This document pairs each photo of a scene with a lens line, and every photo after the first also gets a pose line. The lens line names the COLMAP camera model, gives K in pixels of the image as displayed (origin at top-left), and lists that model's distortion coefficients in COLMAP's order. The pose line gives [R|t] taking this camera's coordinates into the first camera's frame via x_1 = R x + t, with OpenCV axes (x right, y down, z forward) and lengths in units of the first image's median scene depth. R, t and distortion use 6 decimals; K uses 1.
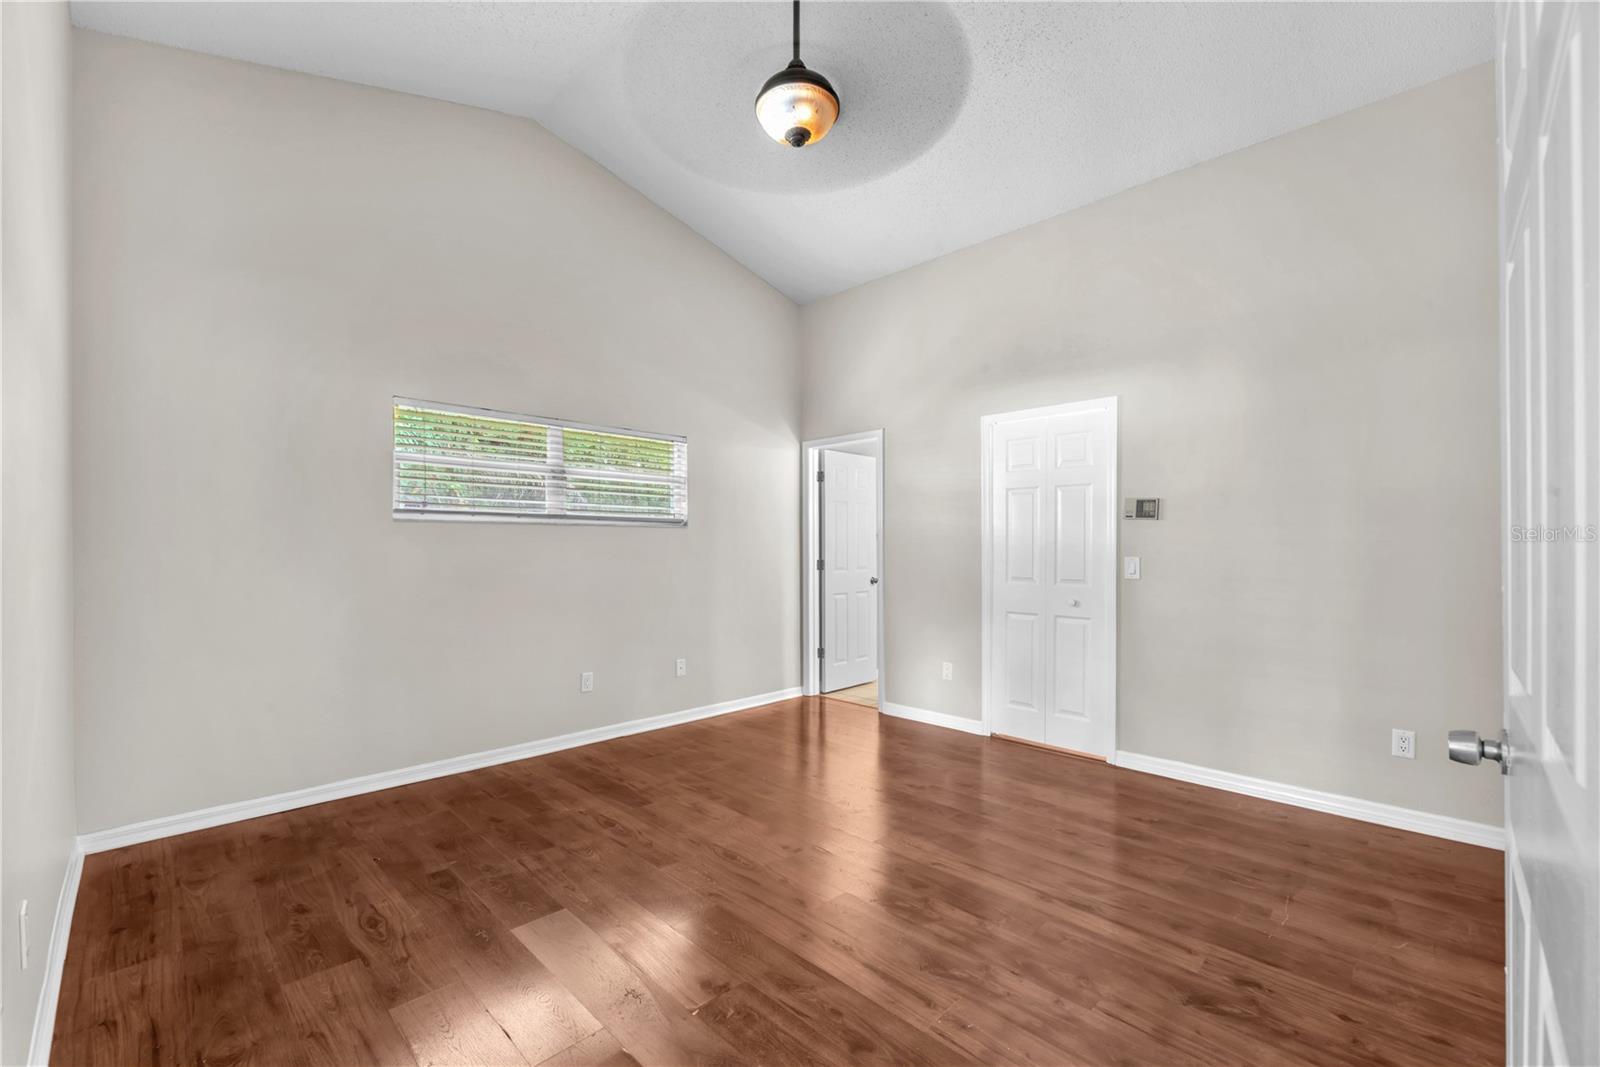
lens RADIAL K [[661.4, 0, 799.0], [0, 661.4, 542.4], [0, 0, 1]] dist [-0.004387, -0.000005]
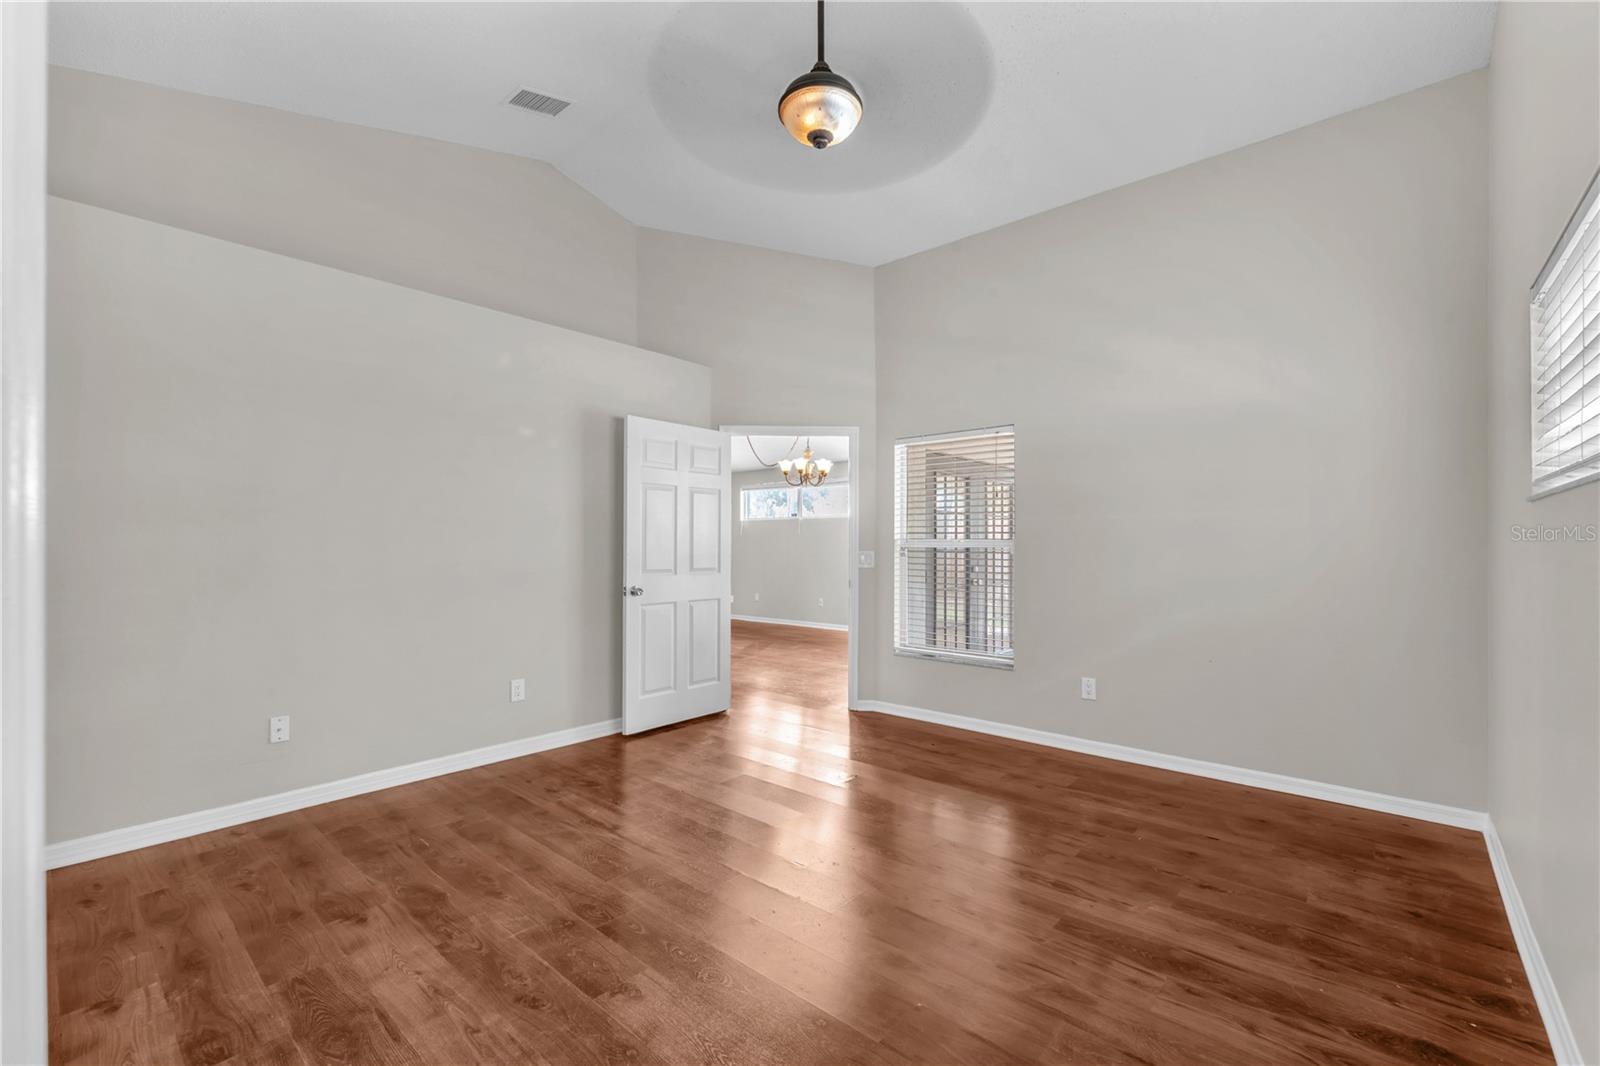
lens RADIAL K [[661.4, 0, 802.2], [0, 661.4, 540.0], [0, 0, 1]] dist [-0.004387, -0.000005]
pose [[-0.997729, -0.001514, -0.067334, 0.092918], [-0.000677, 0.999922, -0.012444, 0.013041], [0.067348, -0.012370, -0.997653, 1.970258]]
